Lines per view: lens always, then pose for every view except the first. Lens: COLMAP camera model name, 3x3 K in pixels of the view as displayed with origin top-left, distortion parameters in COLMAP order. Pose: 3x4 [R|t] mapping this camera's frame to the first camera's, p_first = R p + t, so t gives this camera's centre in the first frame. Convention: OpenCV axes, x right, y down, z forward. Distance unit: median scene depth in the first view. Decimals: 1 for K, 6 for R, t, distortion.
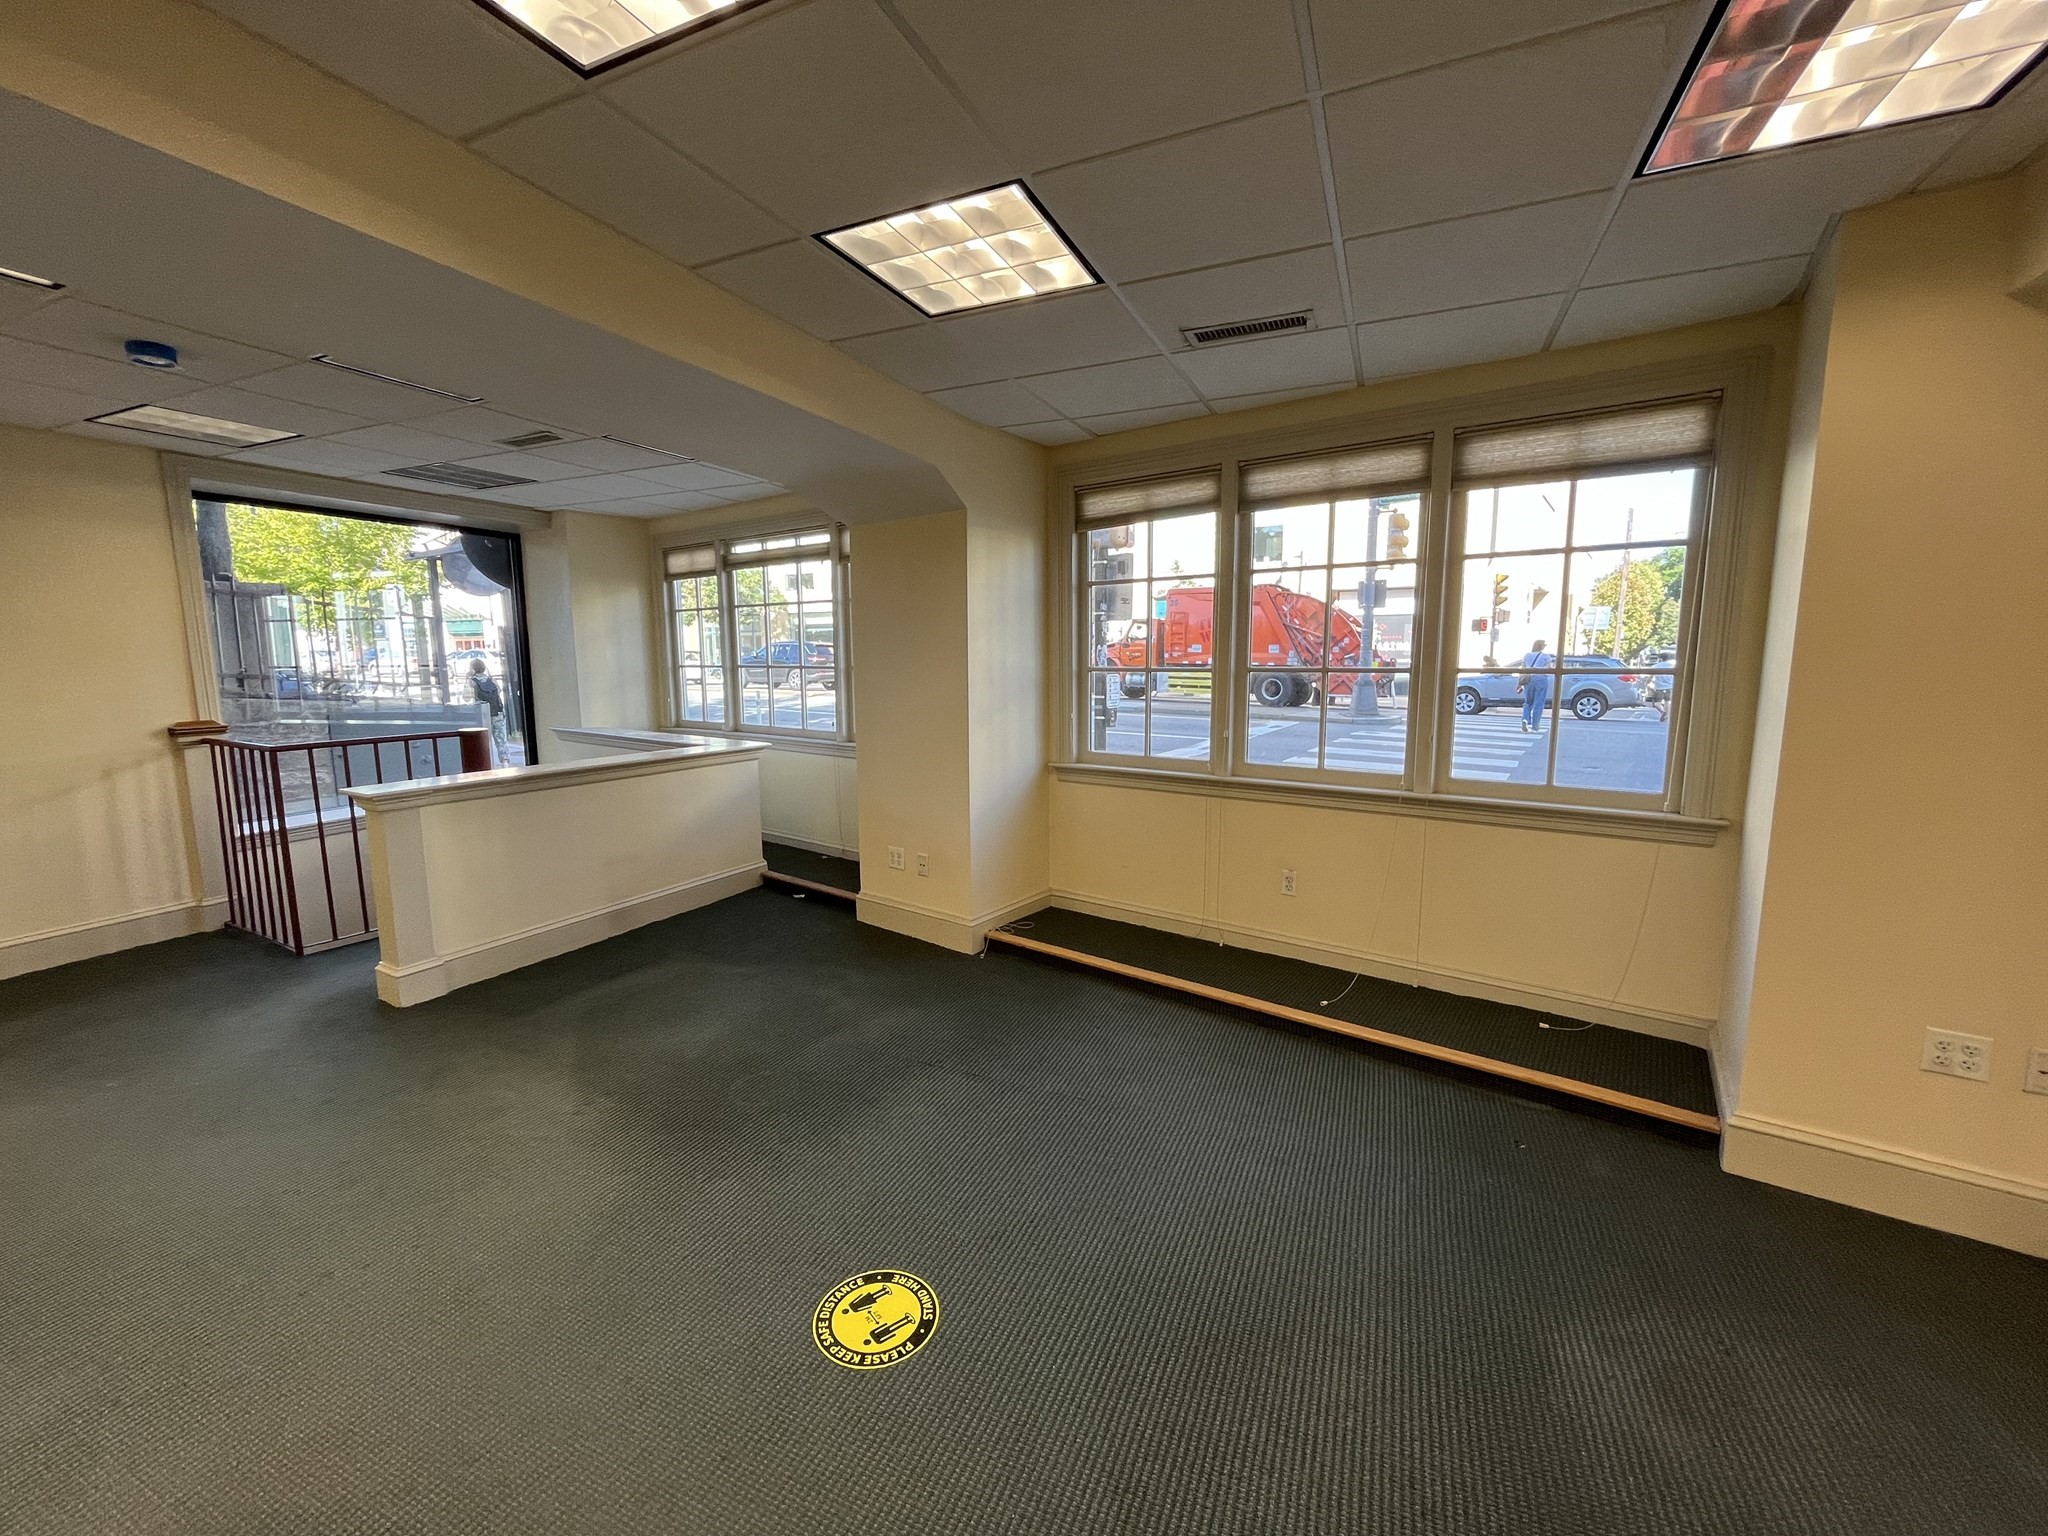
lens RADIAL K [[826.4, 0, 1021.5], [0, 826.4, 764.8], [0, 0, 1]] dist [-0.003057, -0.000588]
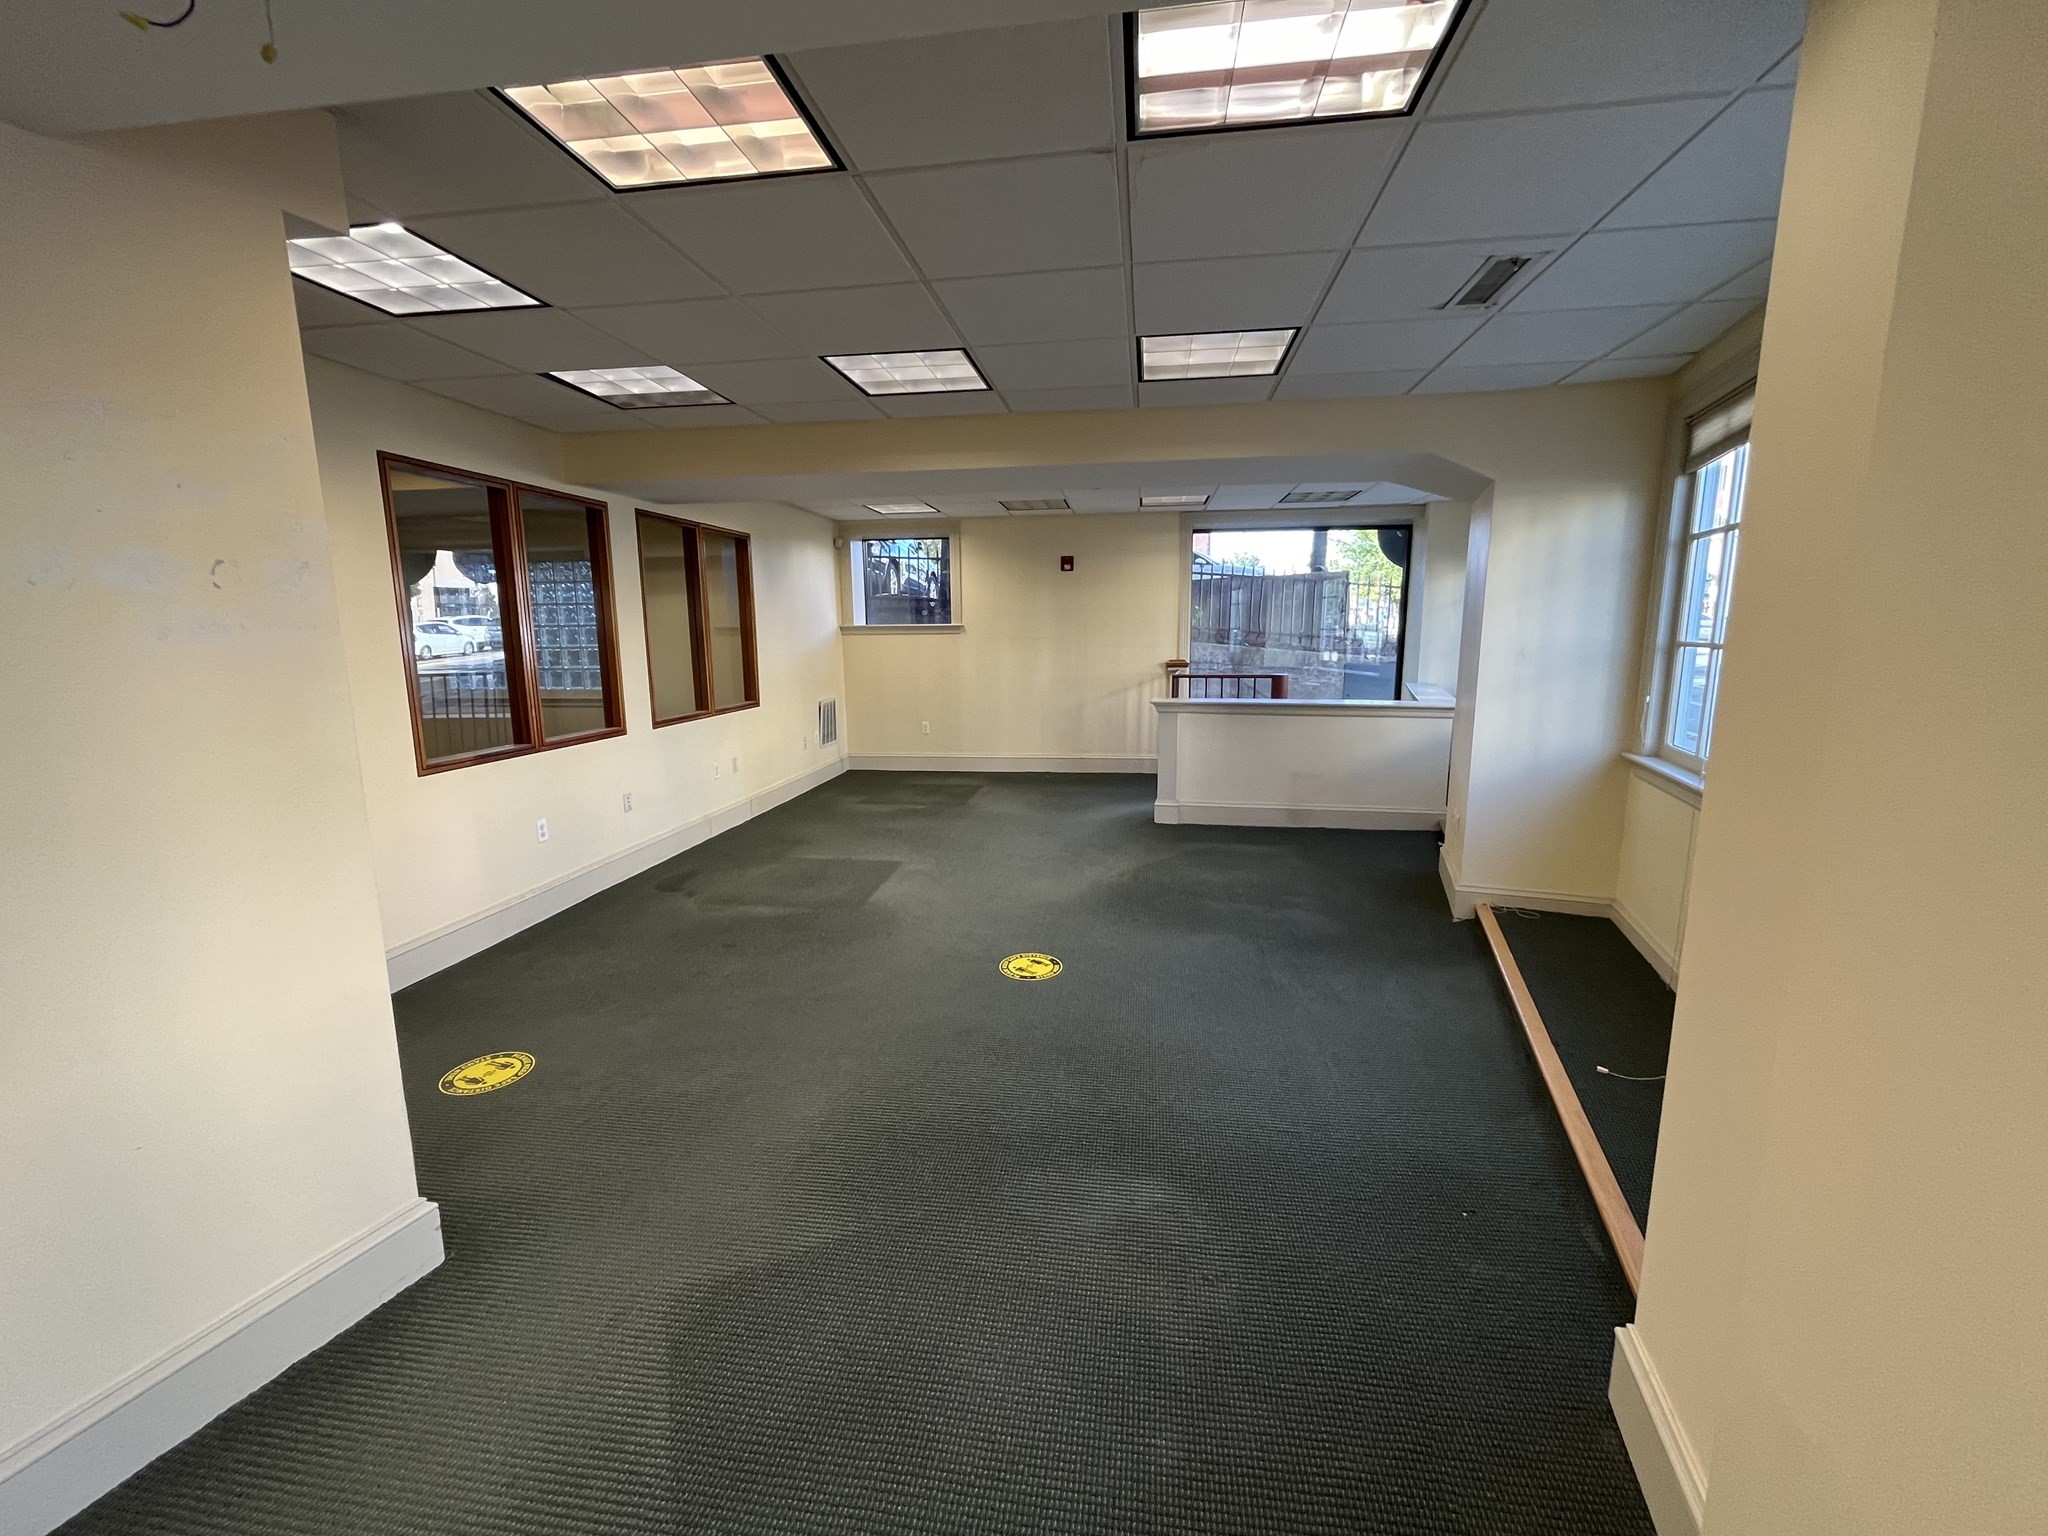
lens RADIAL K [[826.4, 0, 1021.5], [0, 826.4, 764.8], [0, 0, 1]] dist [-0.003057, -0.000588]
pose [[0.271058, 0.164570, -0.948390, 0.648753], [-0.121837, 0.983217, 0.135792, -0.028513], [0.954821, 0.078742, 0.286559, 0.151055]]
